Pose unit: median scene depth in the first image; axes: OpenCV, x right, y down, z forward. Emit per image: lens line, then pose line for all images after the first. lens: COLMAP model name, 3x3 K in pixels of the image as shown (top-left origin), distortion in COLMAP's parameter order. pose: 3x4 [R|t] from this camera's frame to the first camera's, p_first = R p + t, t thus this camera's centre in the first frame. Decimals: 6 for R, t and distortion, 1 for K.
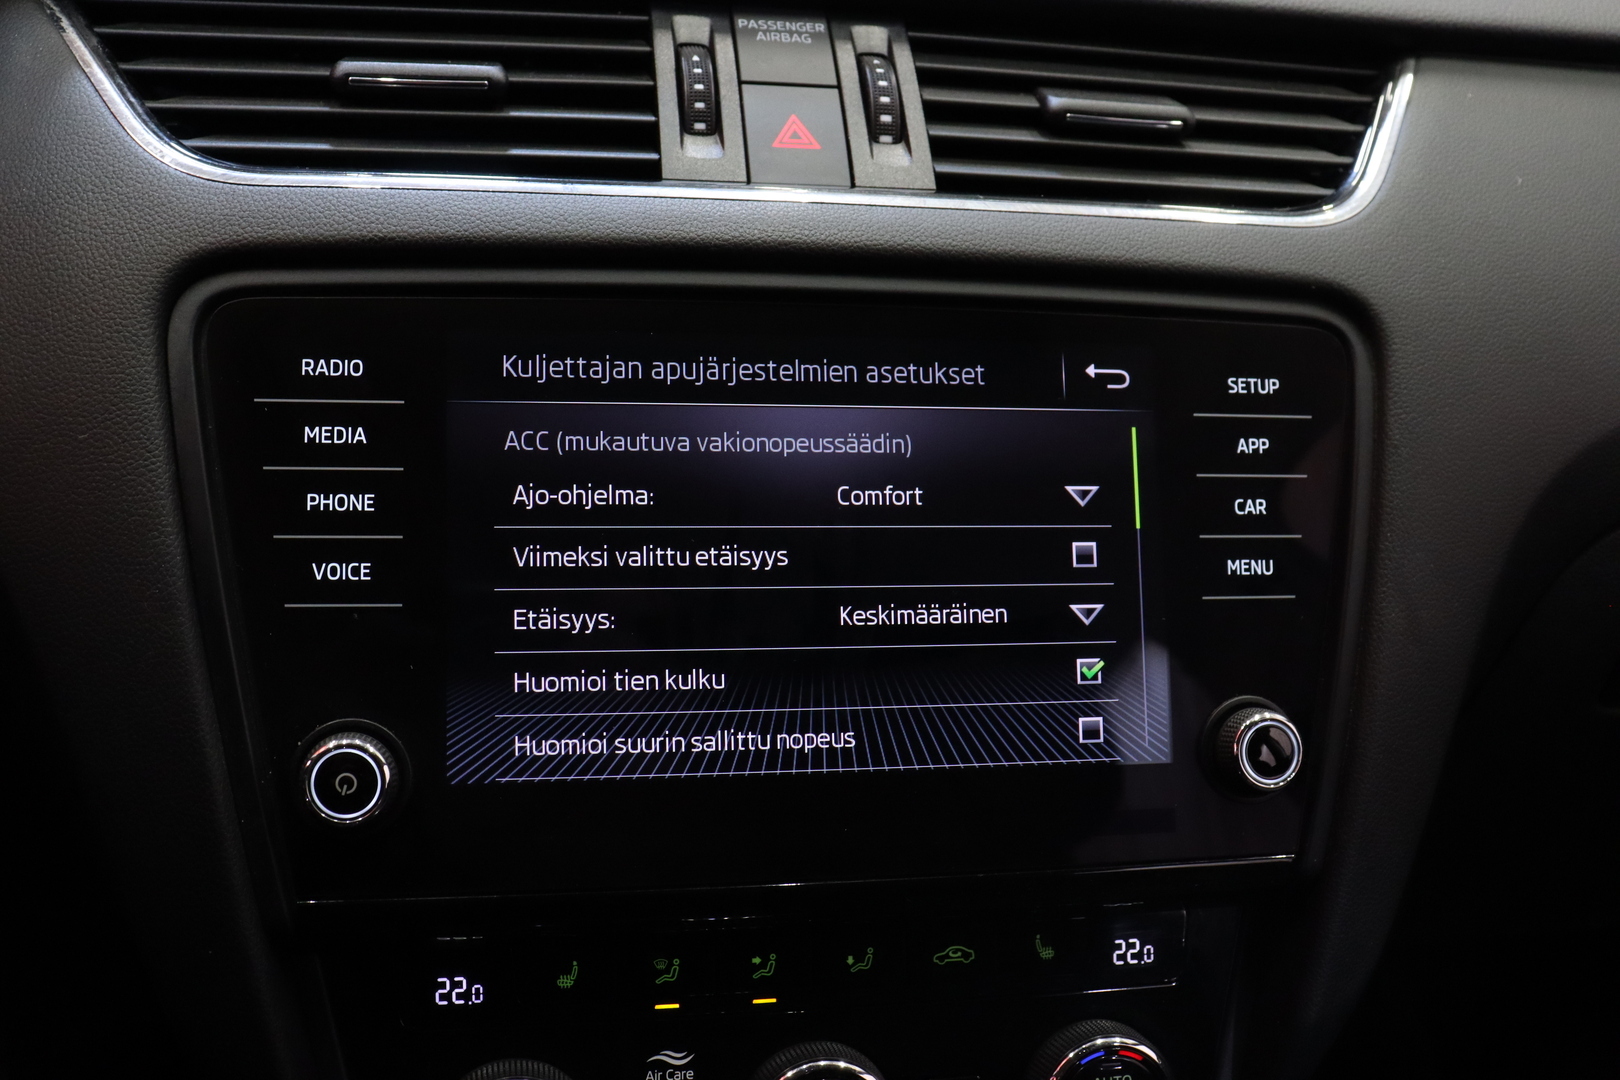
lens RADIAL K [[1616.5, 0, 813.7], [0, 1616.5, 502.2], [0, 0, 1]] dist [-0.156532, 0.220250]
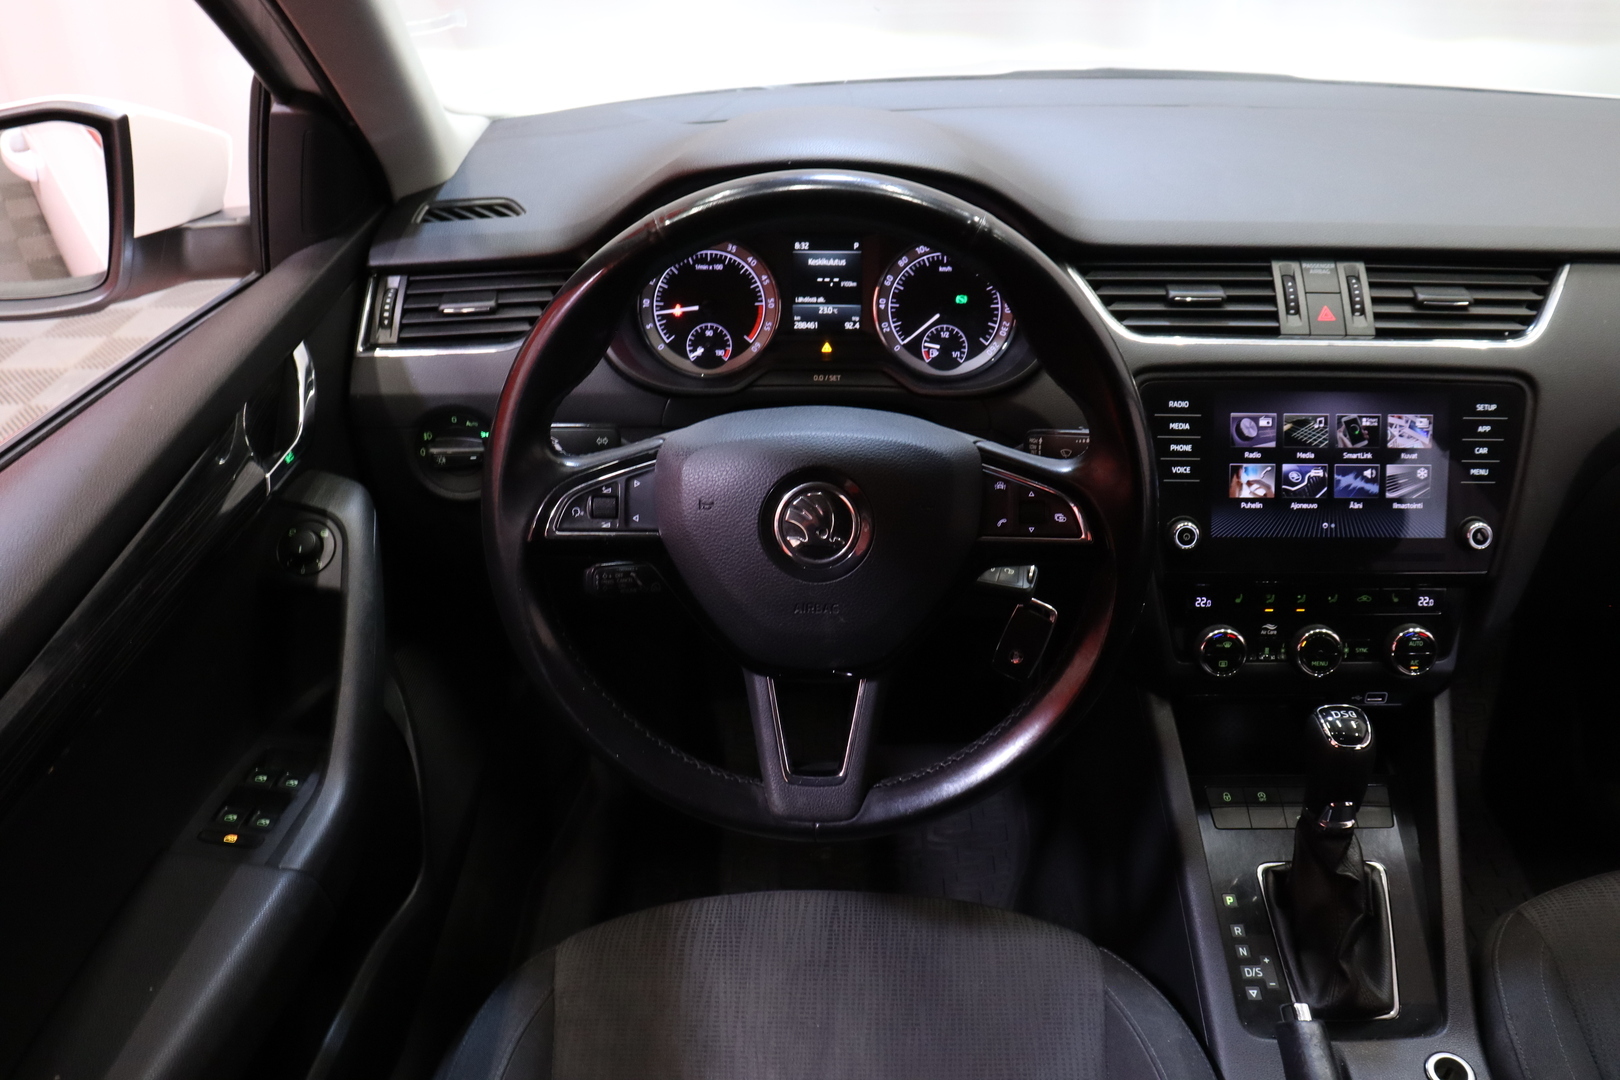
lens RADIAL K [[1410.1, 0, 810.0], [0, 1410.1, 540.0], [0, 0, 1]] dist [-0.176549, 0.193826]
pose [[0.978101, 0.041279, -0.203997, -0.401824], [0.001181, 0.979018, 0.203769, -0.345681], [0.208129, -0.199548, 0.957530, -1.642582]]
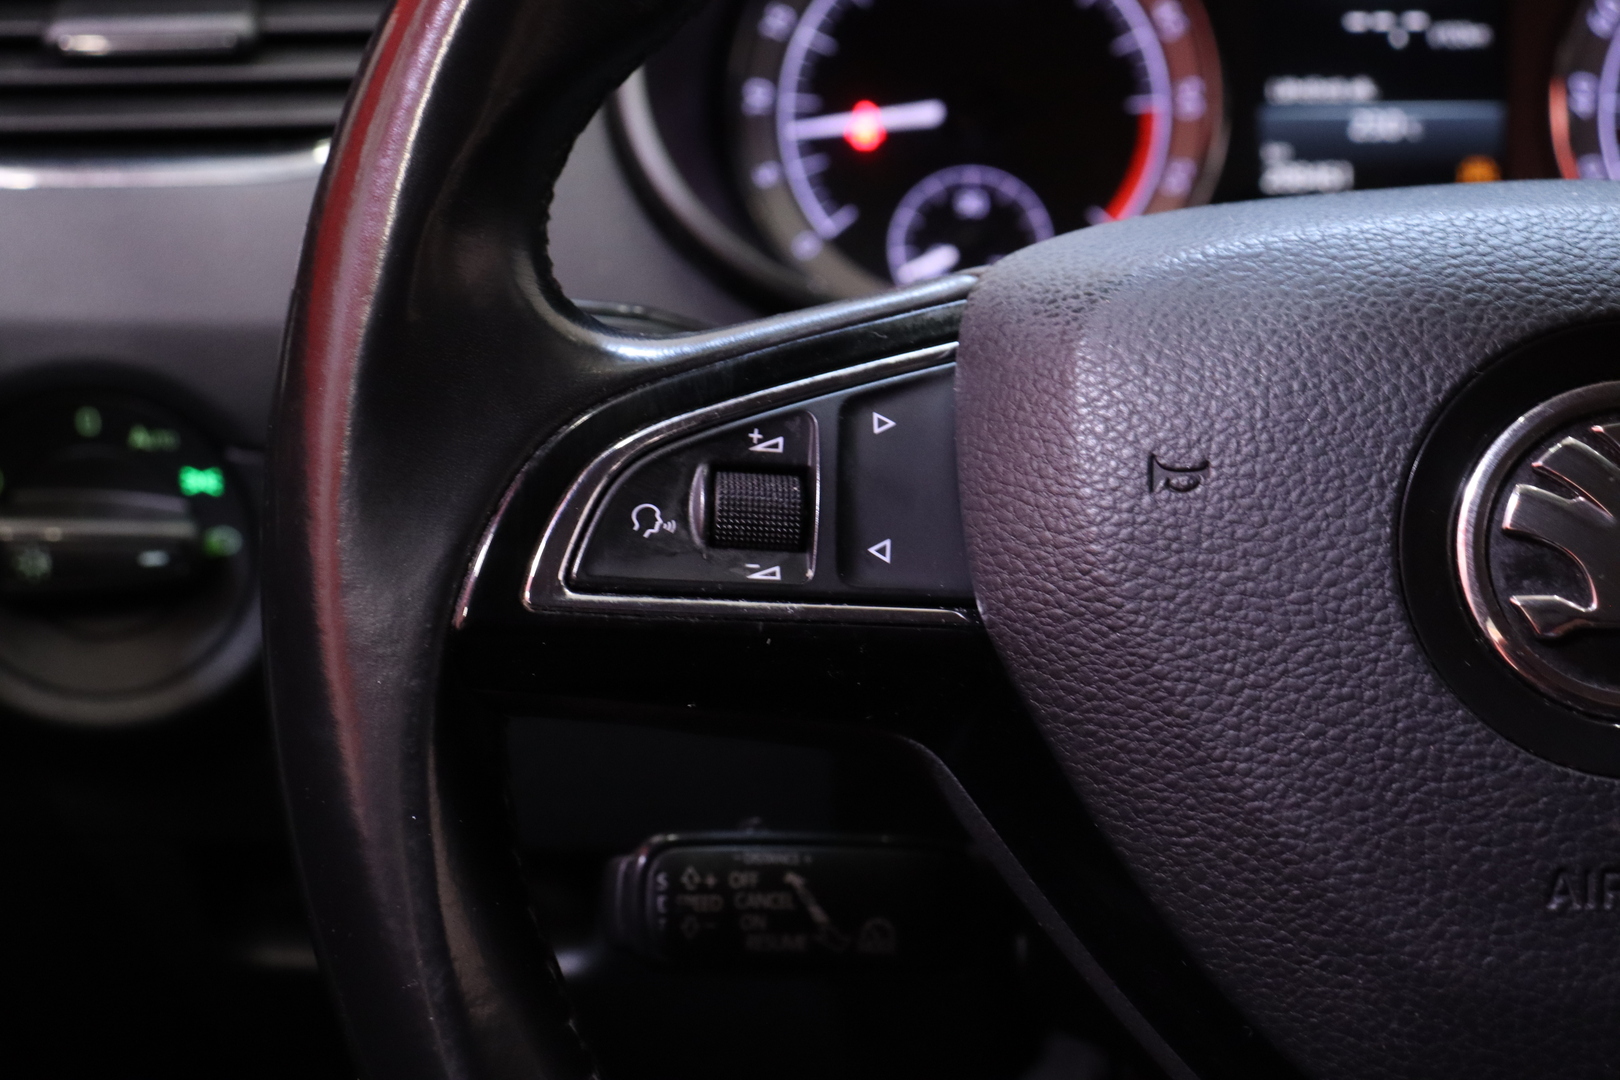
lens RADIAL K [[3877.1, 0, 810.0], [0, 3877.1, 540.0], [0, 0, 1]] dist [0.445183, 0.092364]
pose [[0.973458, 0.002001, -0.228857, -0.751055], [-0.005887, 0.999850, -0.016299, 0.045118], [0.228790, 0.017214, 0.973324, -1.156457]]
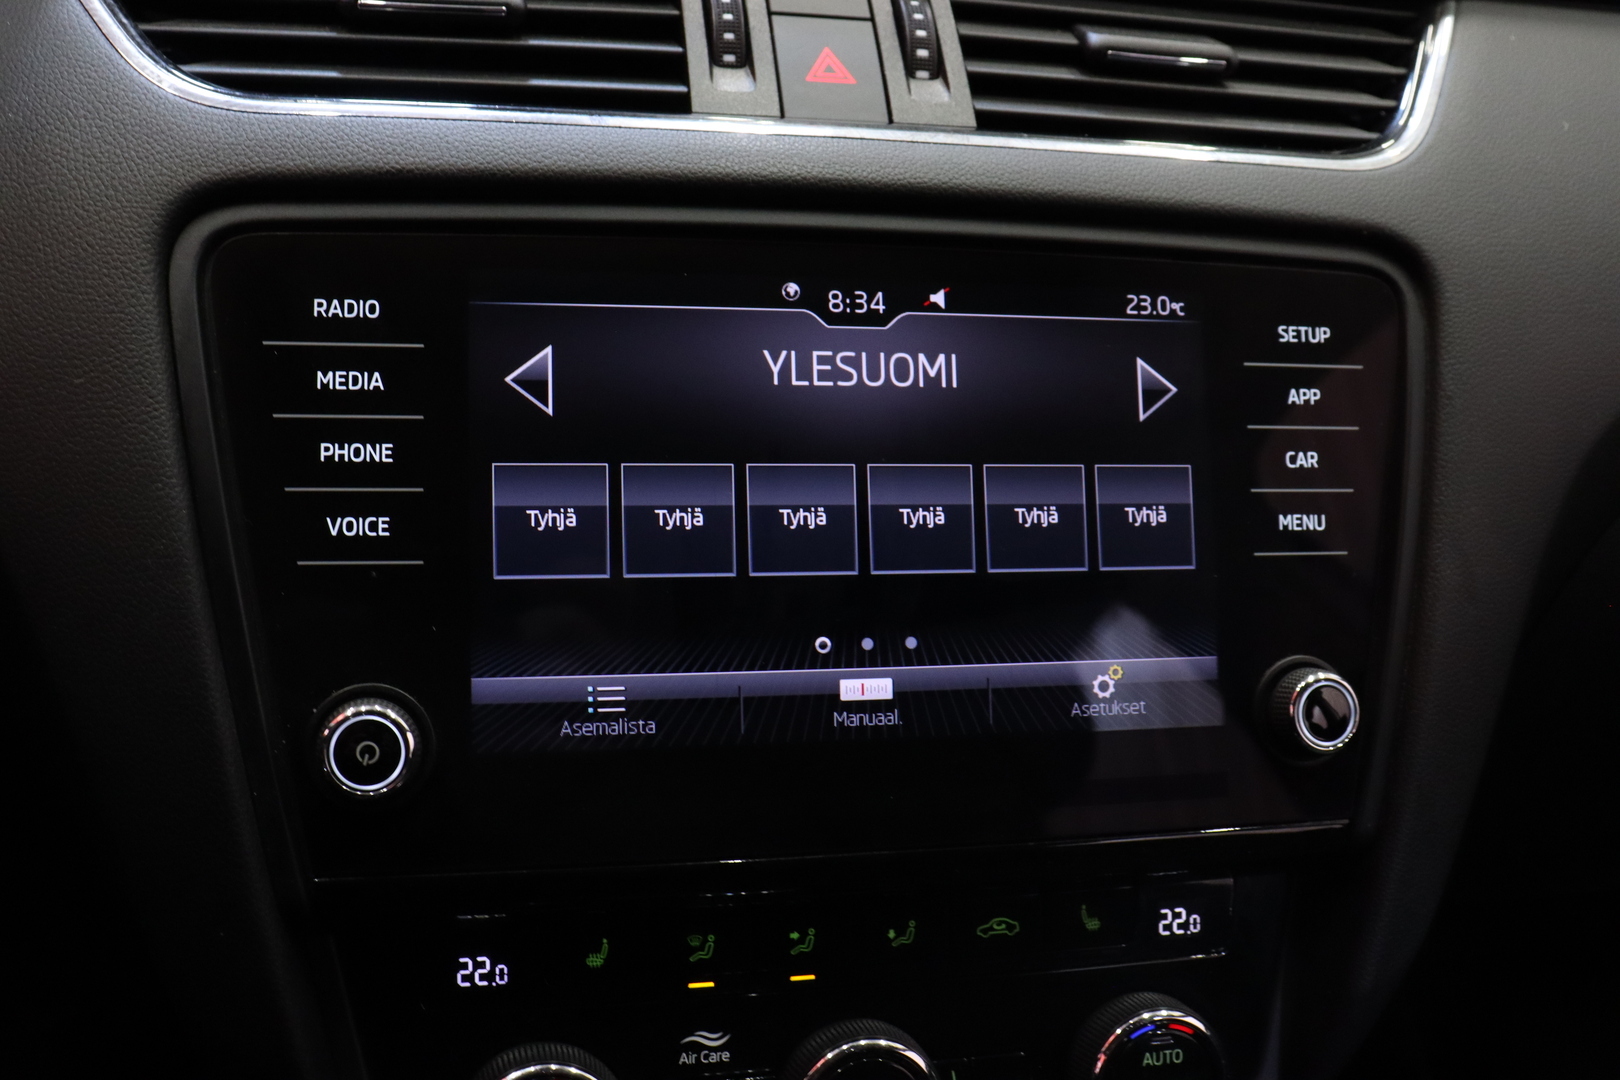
lens RADIAL K [[1616.5, 0, 813.7], [0, 1616.5, 502.2], [0, 0, 1]] dist [-0.156532, 0.220250]
pose [[0.999375, -0.001227, 0.035337, -0.056159], [0.000627, 0.999855, 0.017000, 0.012196], [-0.035353, -0.016967, 0.999231, 0.050405]]
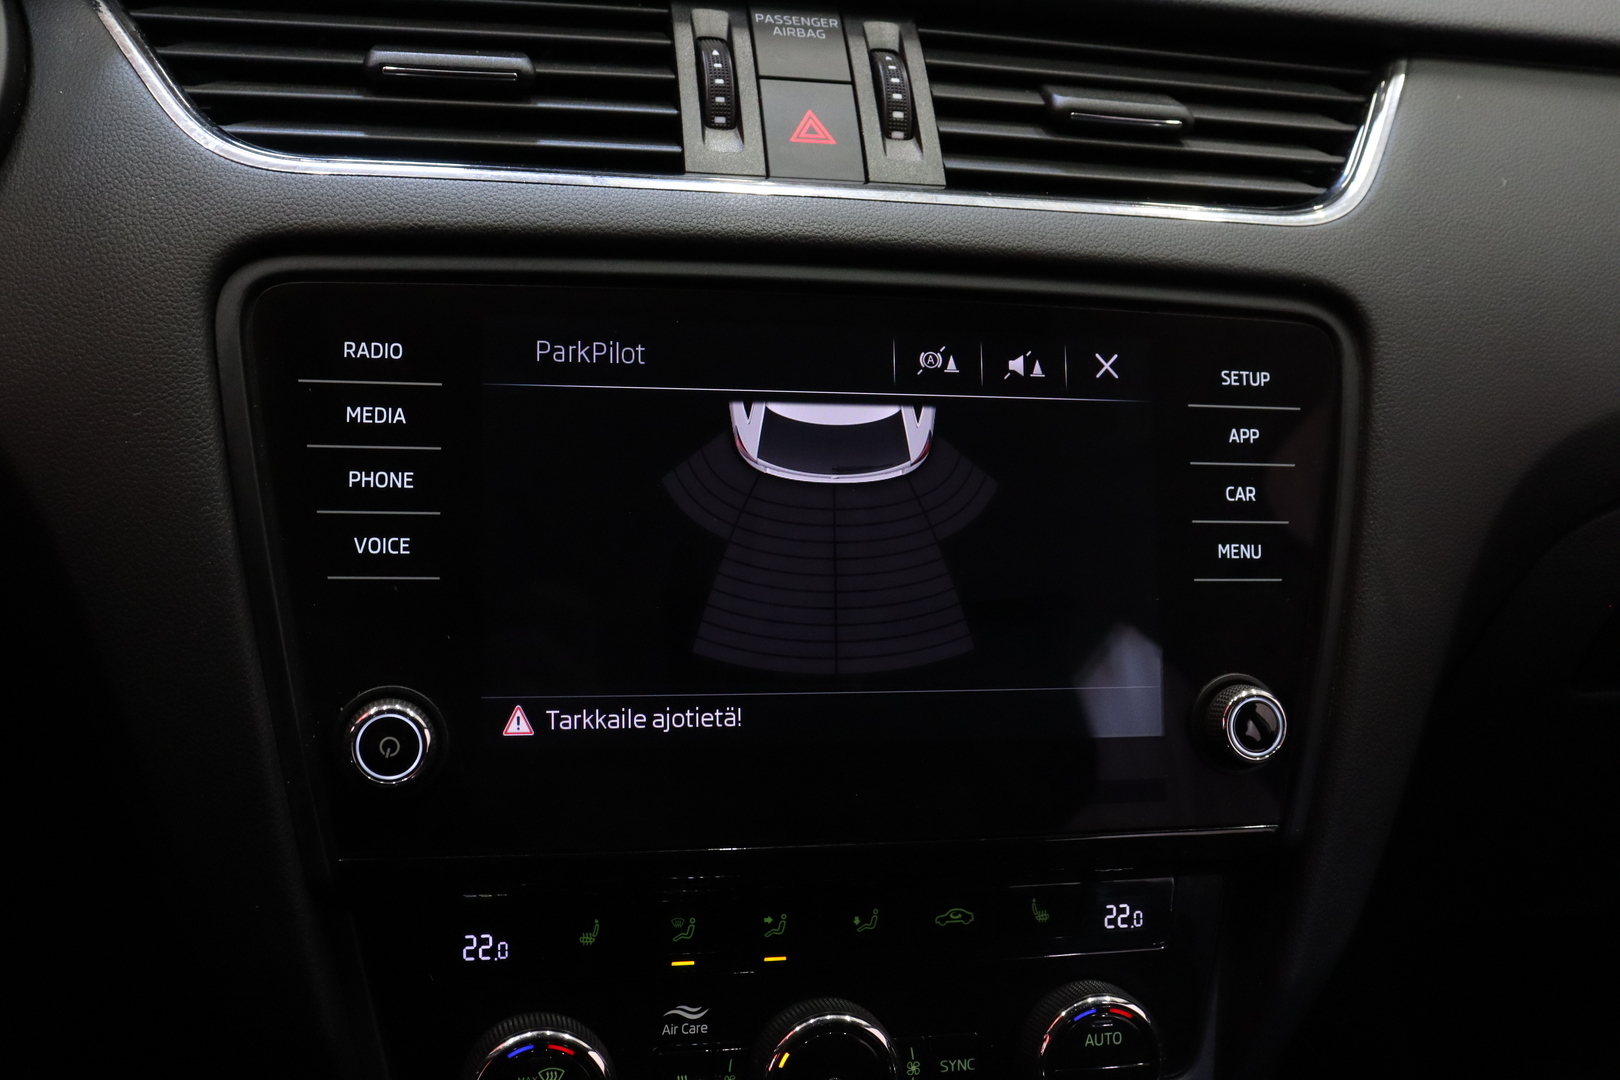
lens RADIAL K [[1741.2, 0, 815.4], [0, 1741.2, 511.8], [0, 0, 1]] dist [-0.144181, 0.259464]
pose [[0.999421, 0.012021, 0.031838, -0.042991], [-0.012661, 0.999720, 0.019977, -0.004551], [-0.031589, -0.020368, 0.999293, -0.127566]]
